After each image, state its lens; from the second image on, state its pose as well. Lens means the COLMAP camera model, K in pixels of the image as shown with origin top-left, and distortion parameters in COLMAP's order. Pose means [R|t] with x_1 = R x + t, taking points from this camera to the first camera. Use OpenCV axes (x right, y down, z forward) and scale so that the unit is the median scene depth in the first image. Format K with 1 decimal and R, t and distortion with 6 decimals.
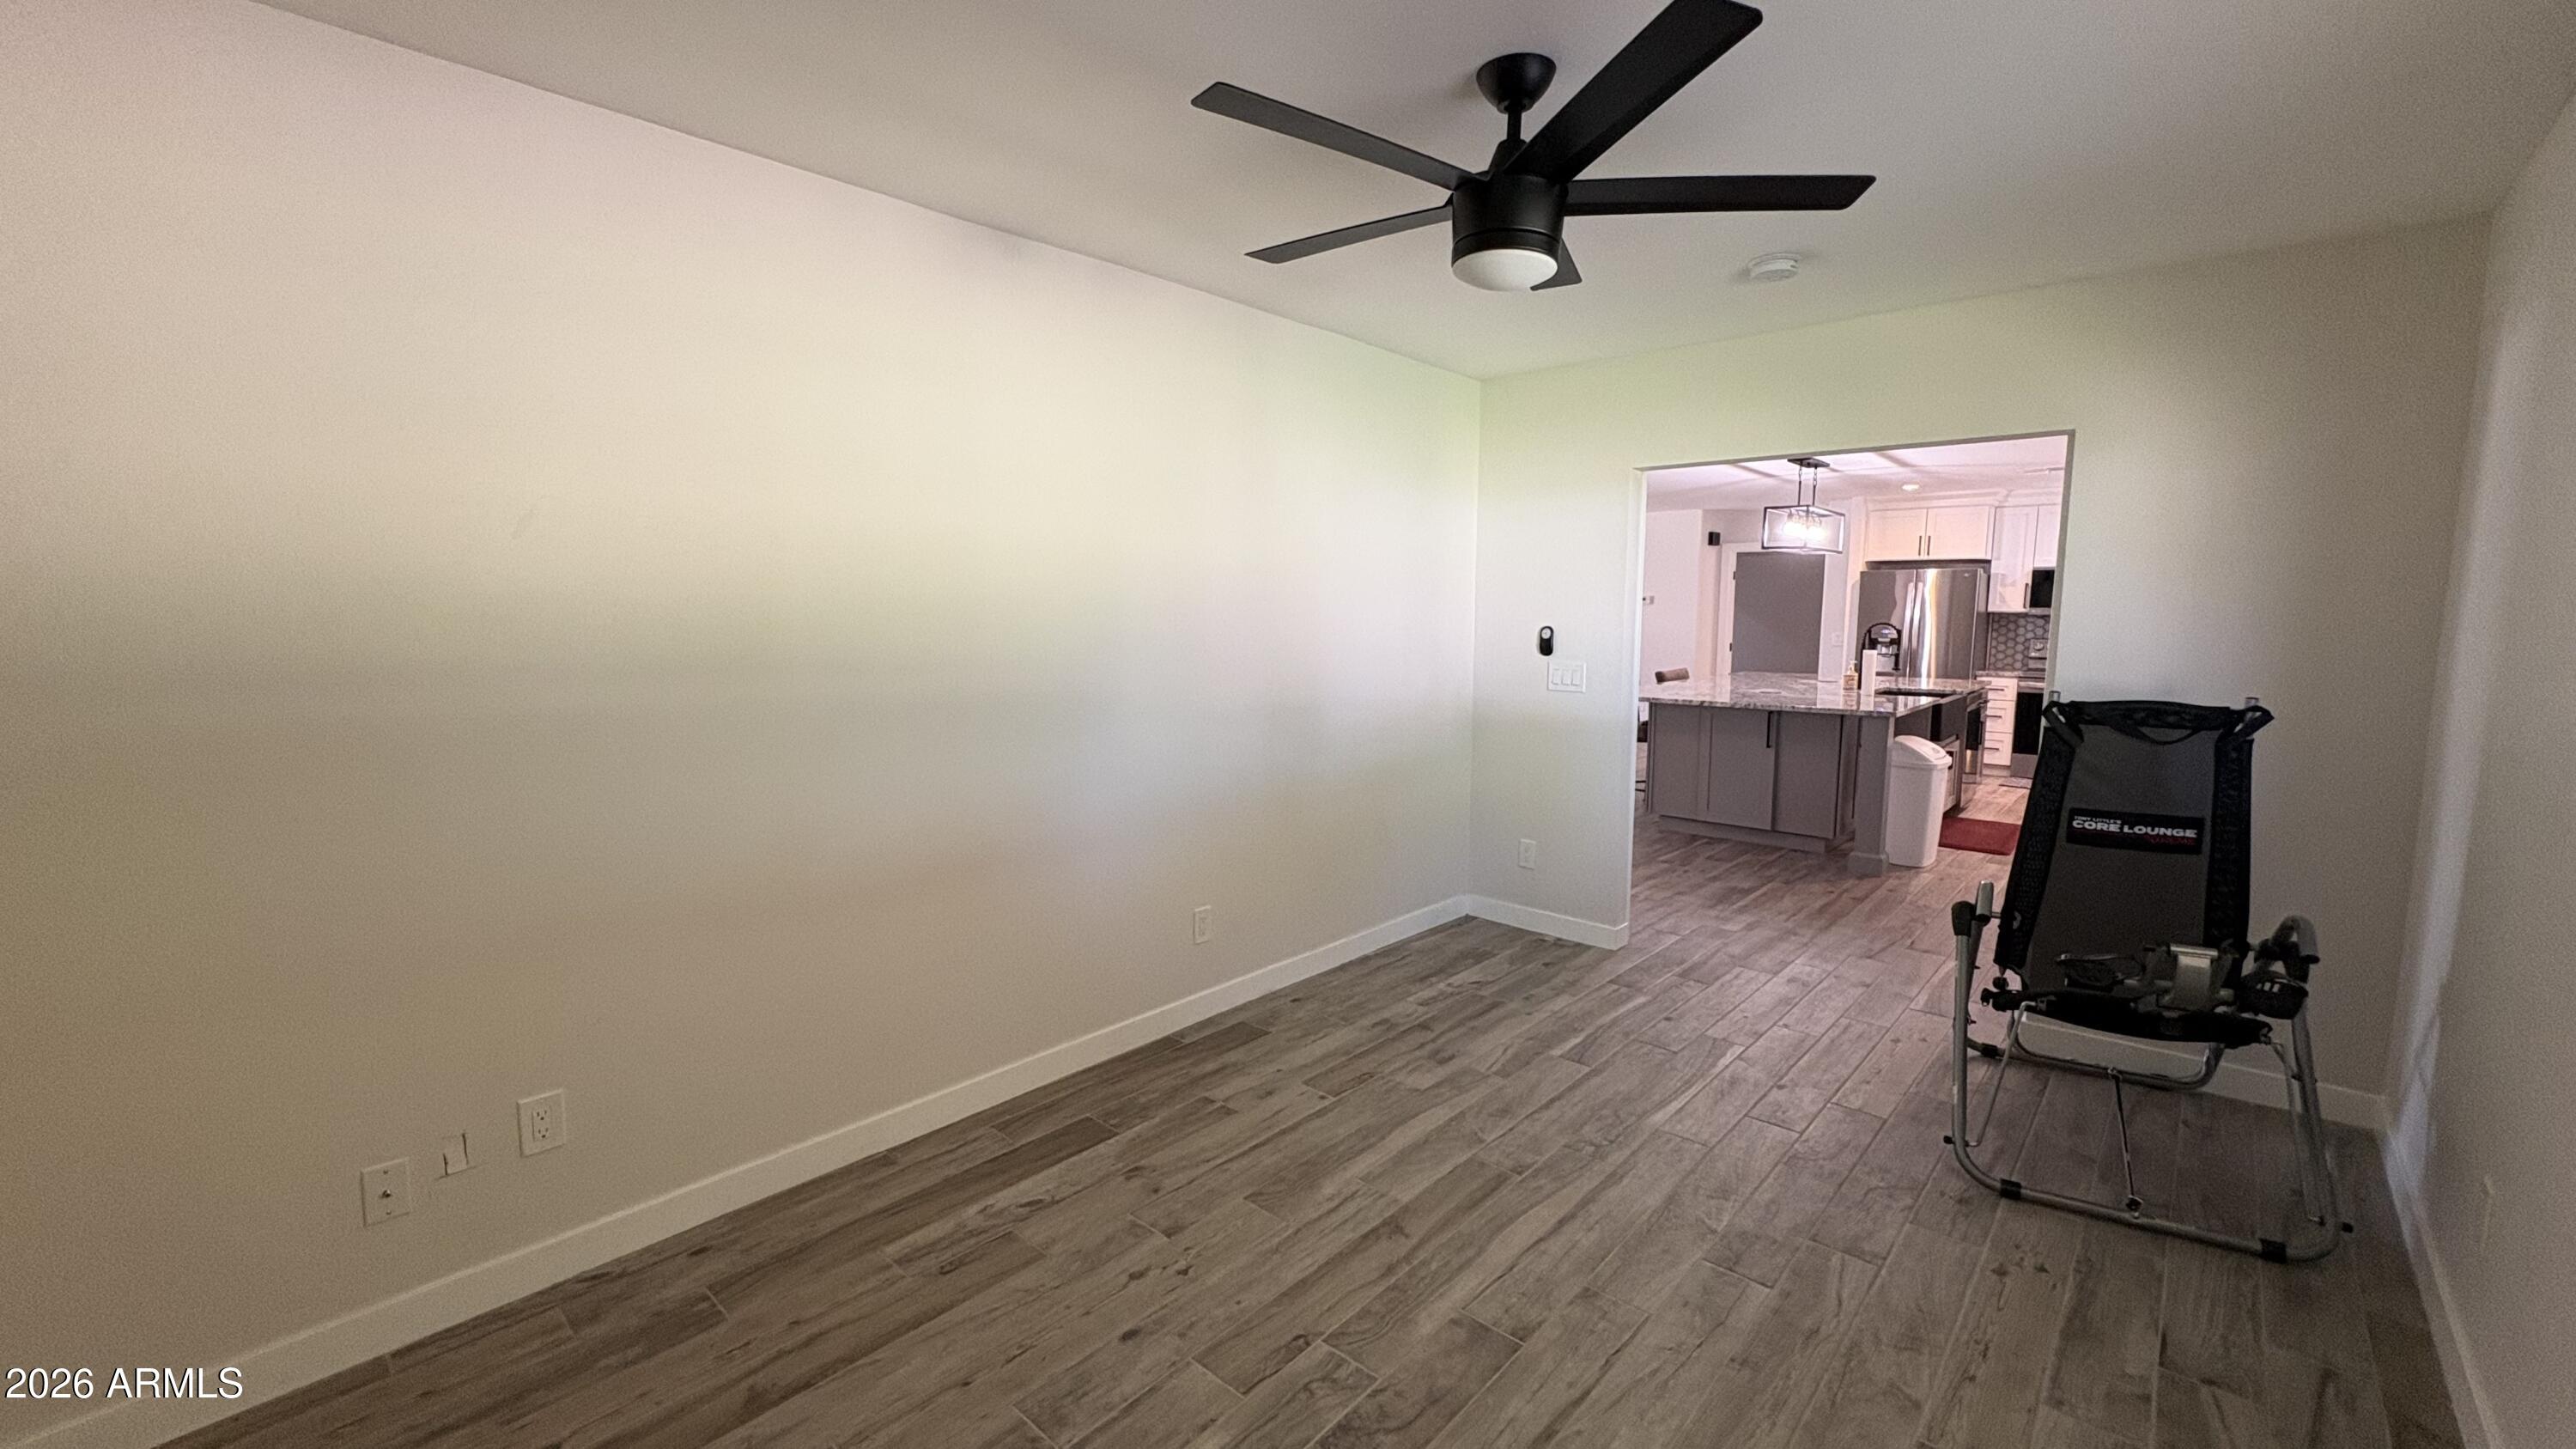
lens RADIAL K [[1050.8, 0, 1288.0], [0, 1050.8, 724.5], [0, 0, 1]] dist [-0.000196, 0.000122]
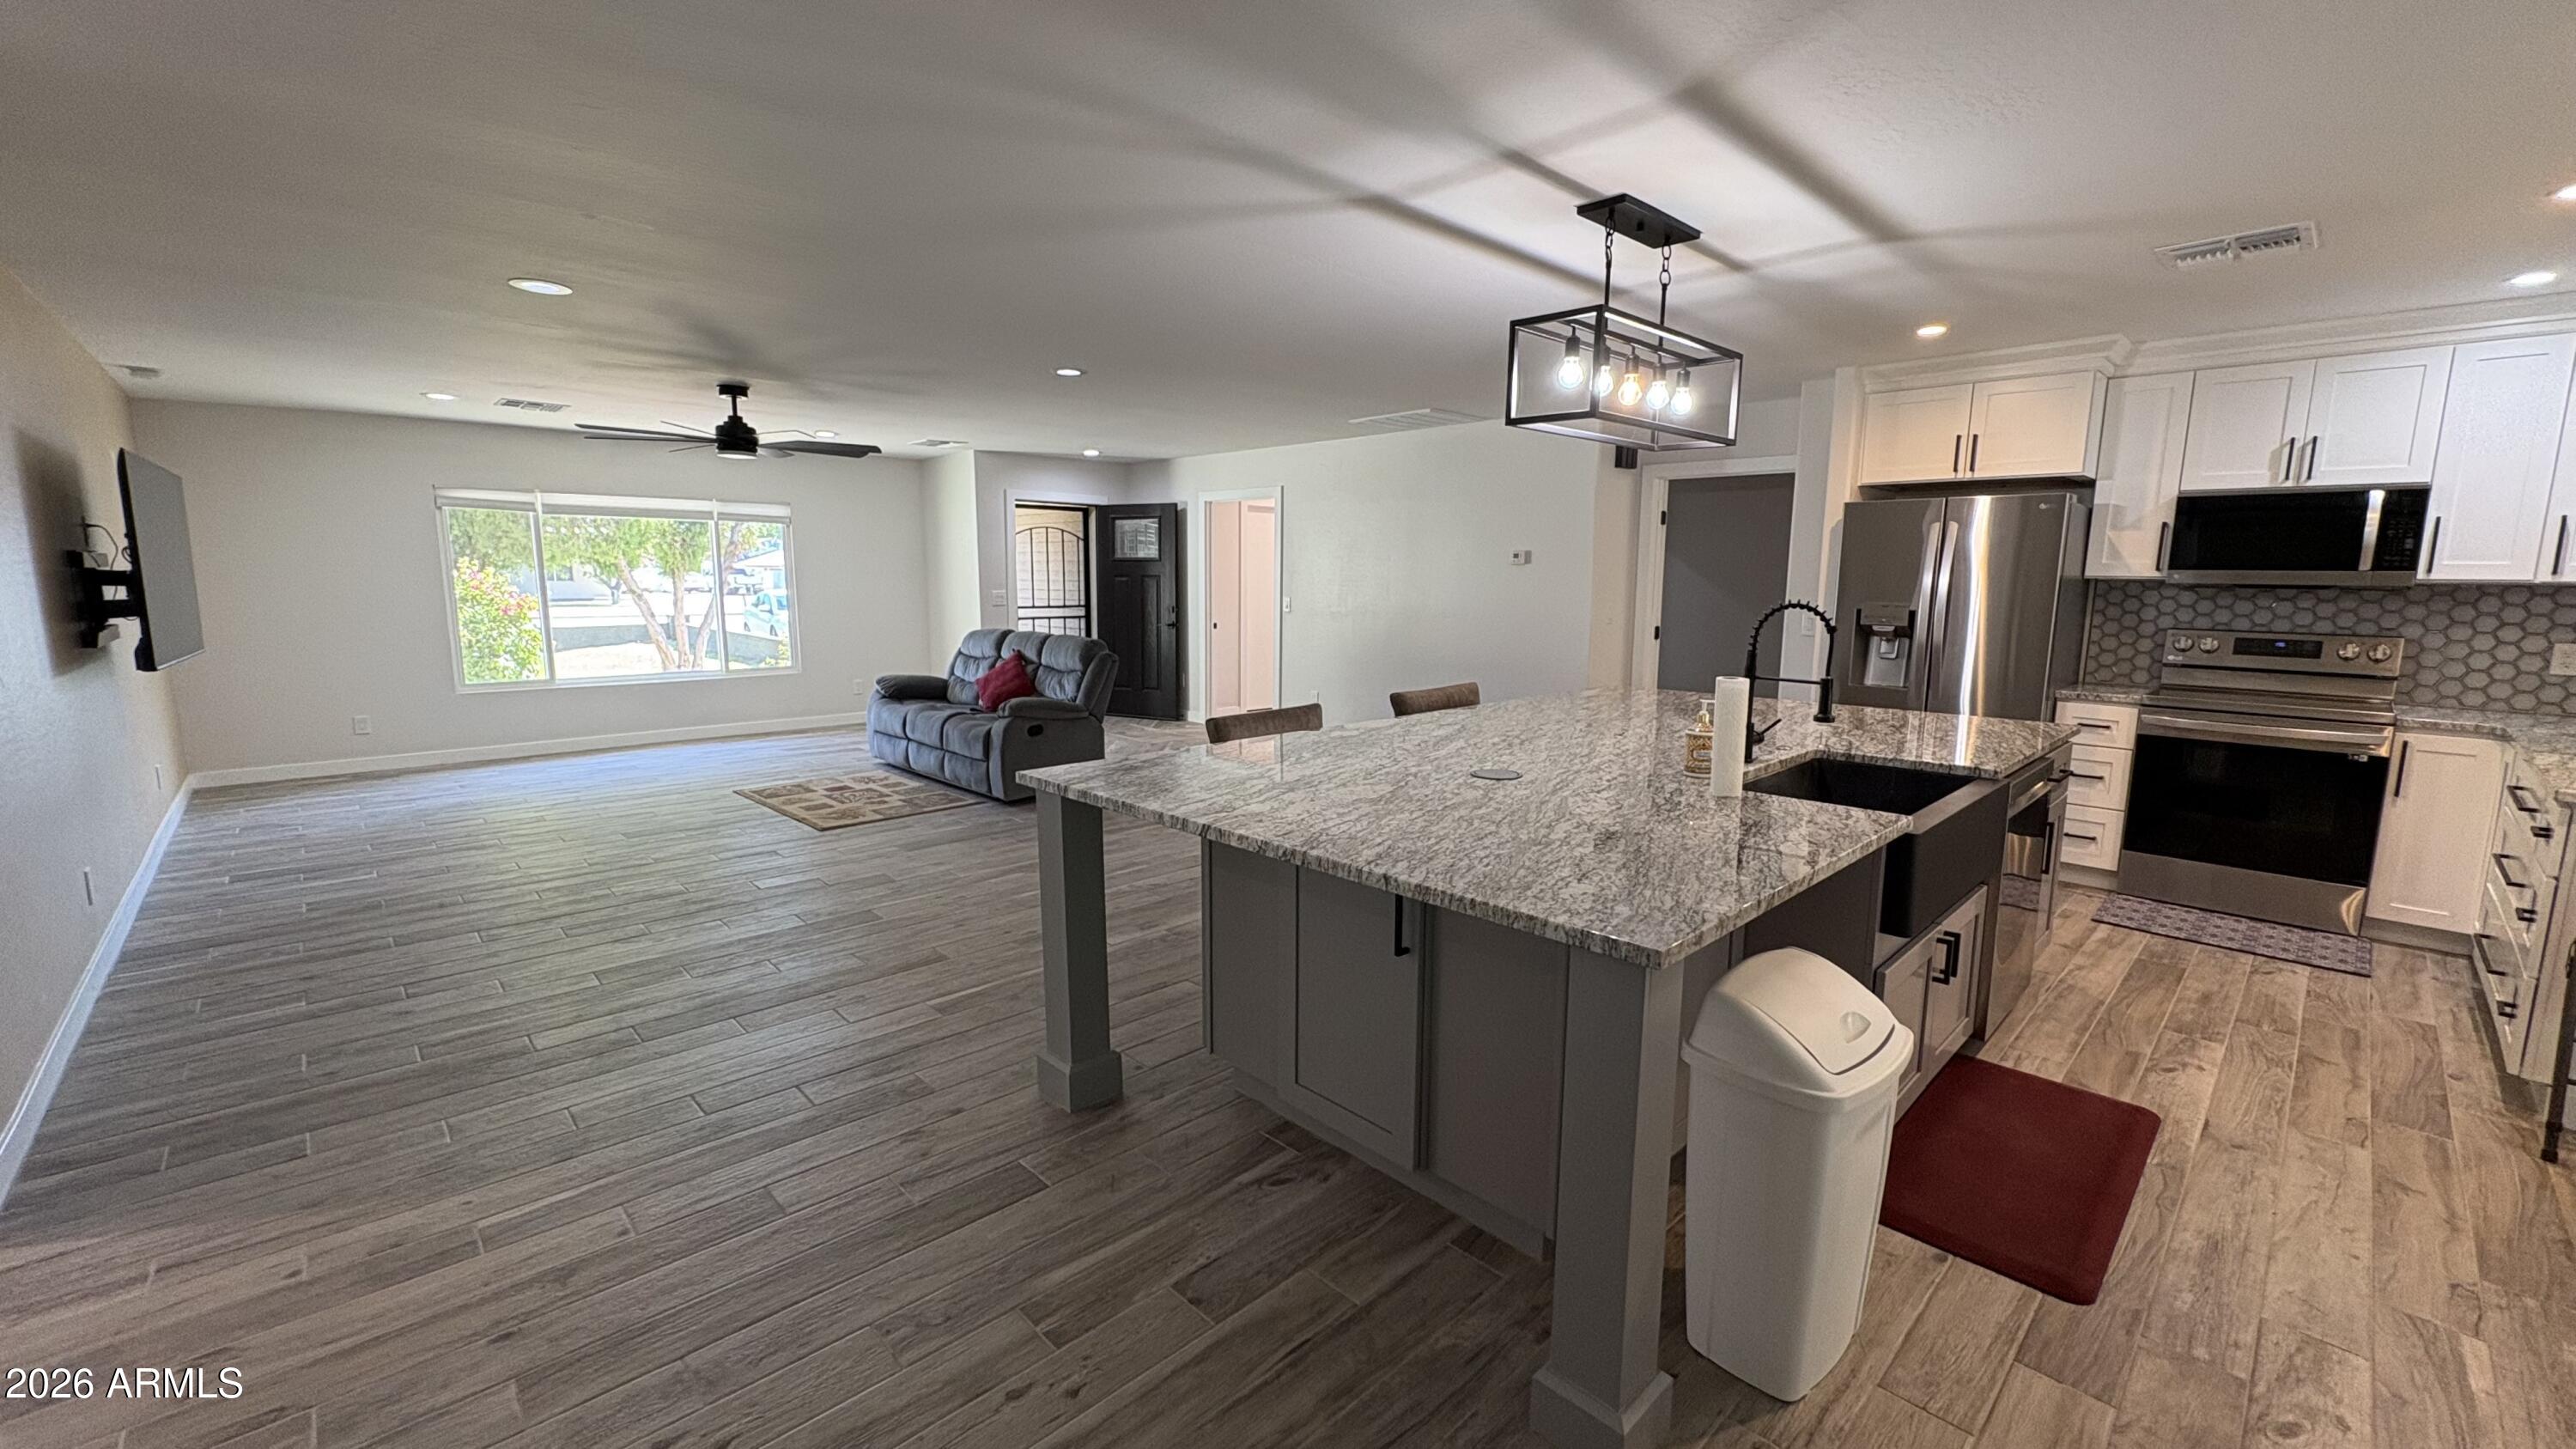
lens RADIAL K [[1024.2, 0, 1291.4], [0, 1024.2, 727.5], [0, 0, 1]] dist [-0.001352, -0.000471]
pose [[0.996557, 0.013042, -0.081872, 0.307732], [-0.009516, 0.999016, 0.043314, -0.049739], [0.082357, -0.042386, 0.995701, 0.445682]]
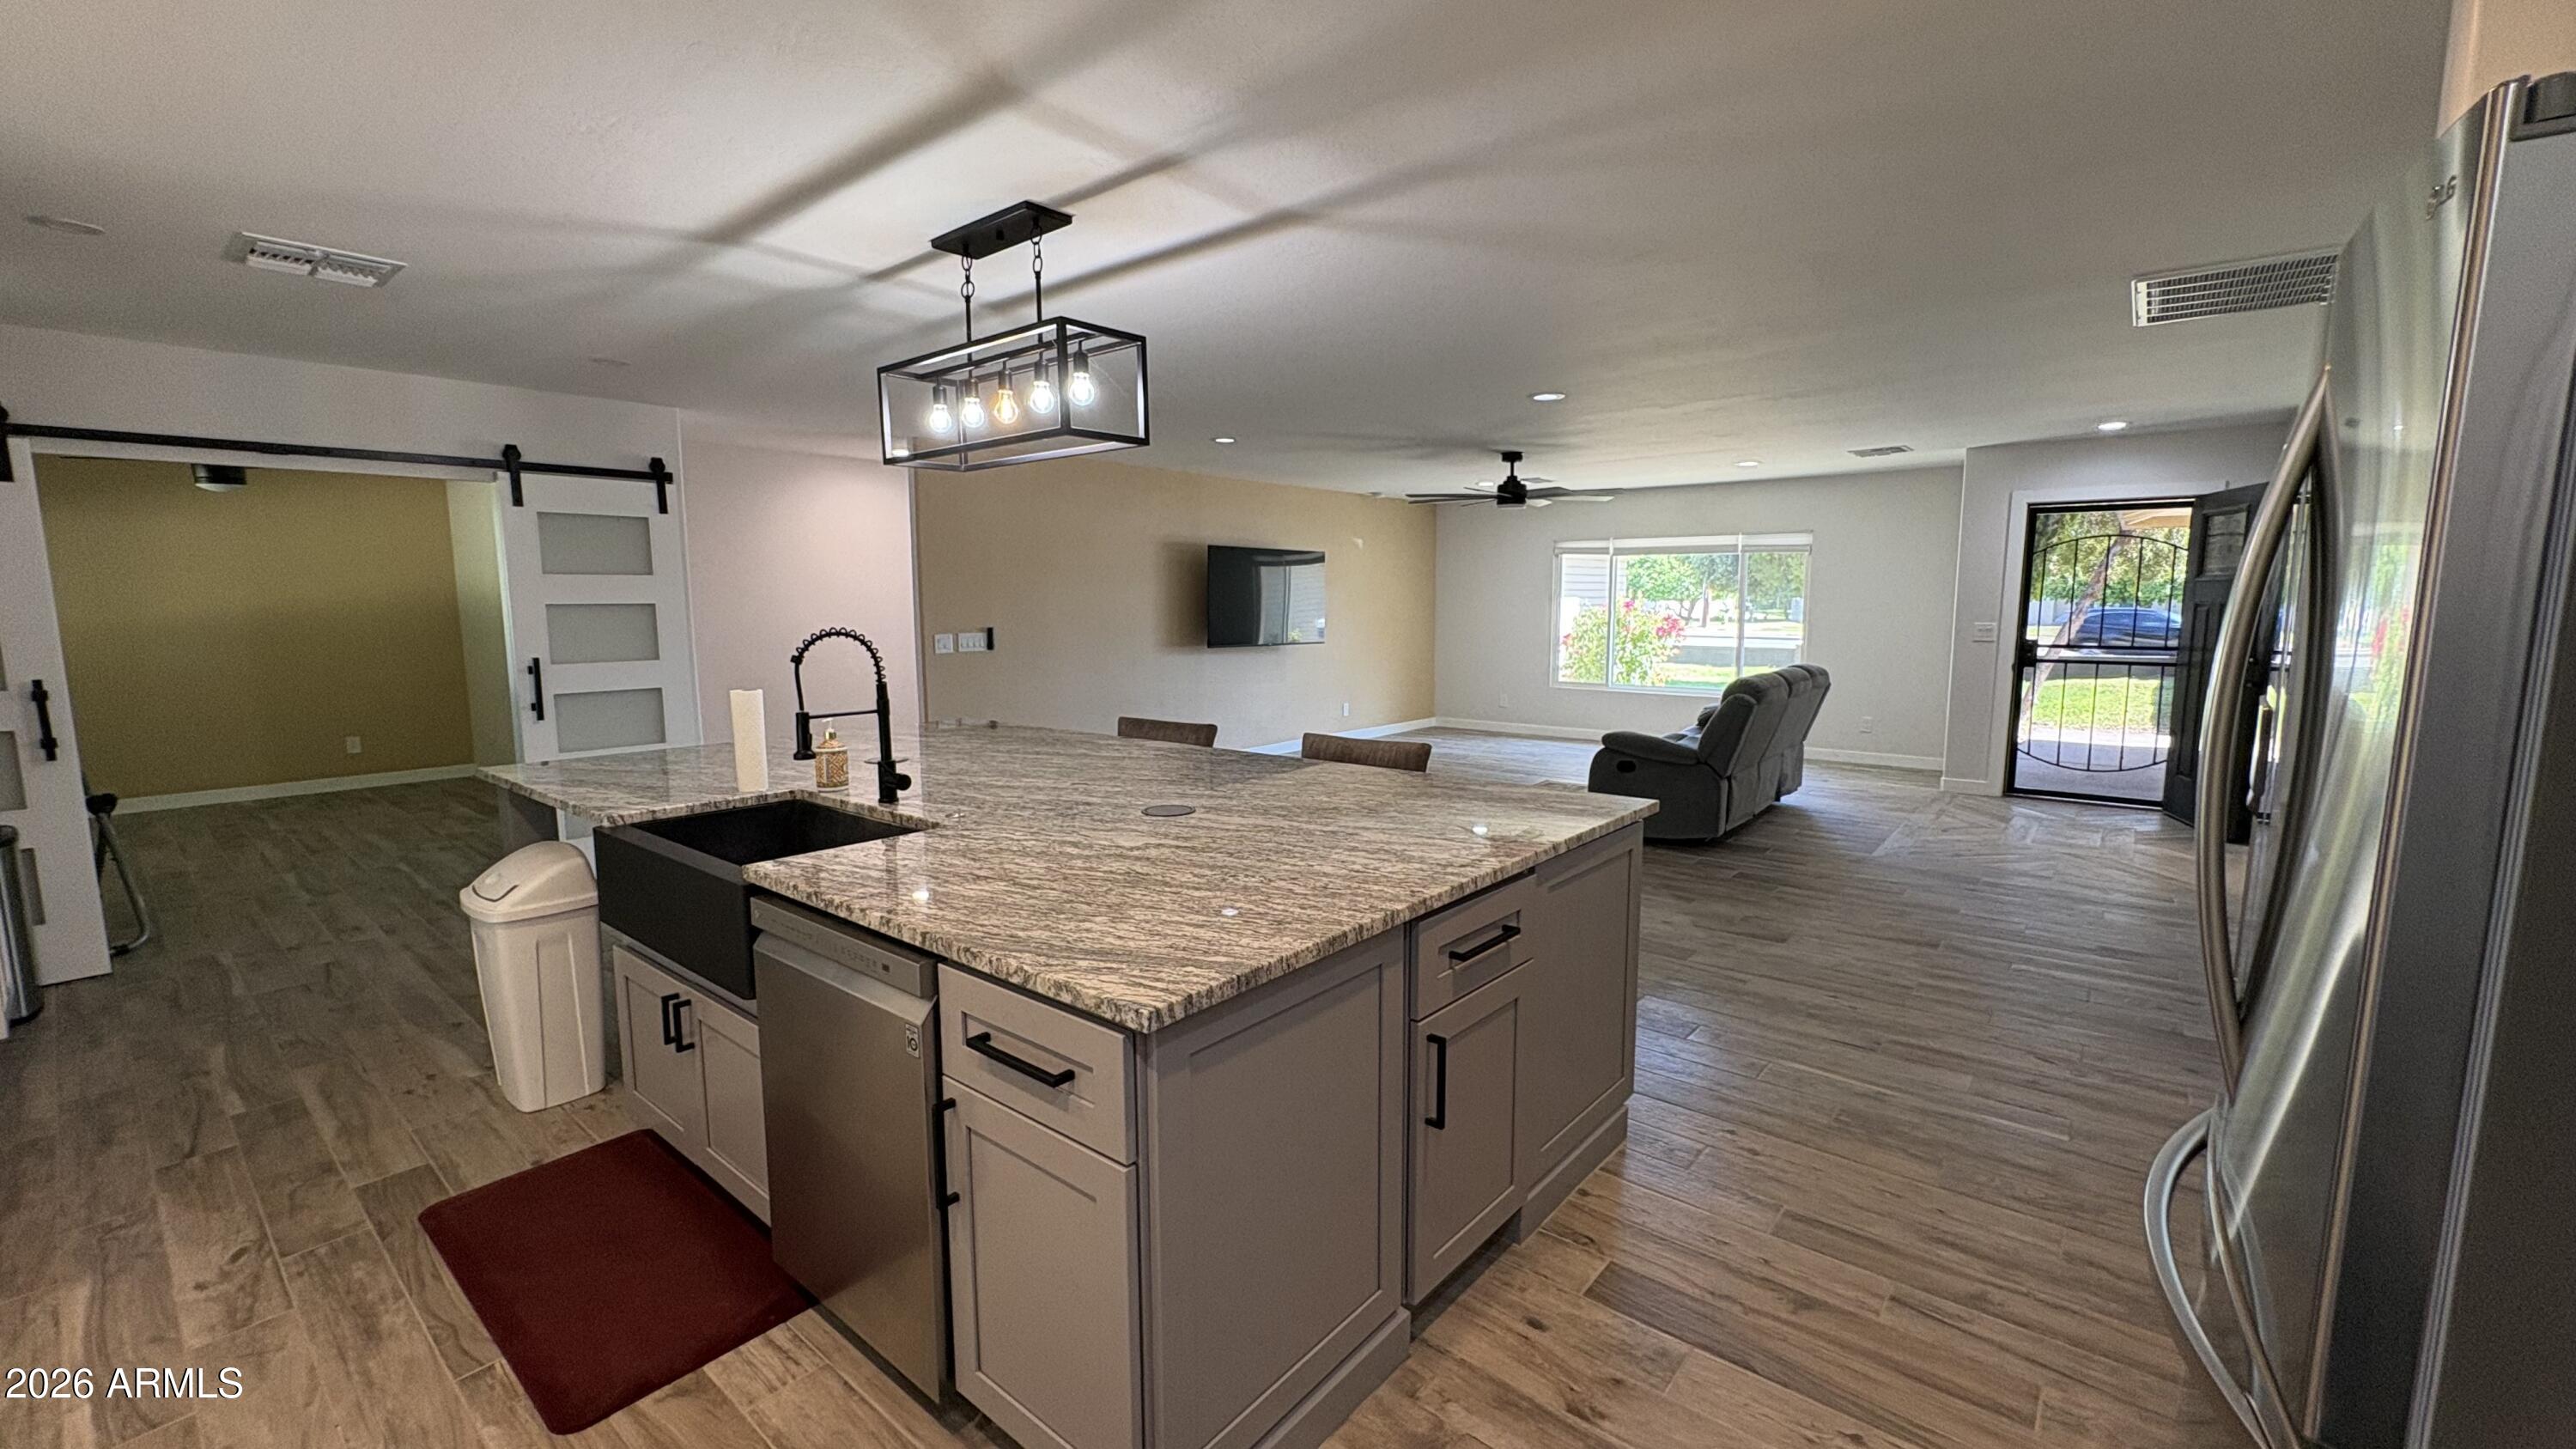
lens RADIAL K [[1028.4, 0, 1290.7], [0, 1028.4, 725.0], [0, 0, 1]] dist [-0.001356, 0.000334]
pose [[0.030609, 0.117799, -0.992566, 0.713265], [-0.103882, 0.988028, 0.114057, -0.094075], [0.994118, 0.099619, 0.042480, 0.869415]]
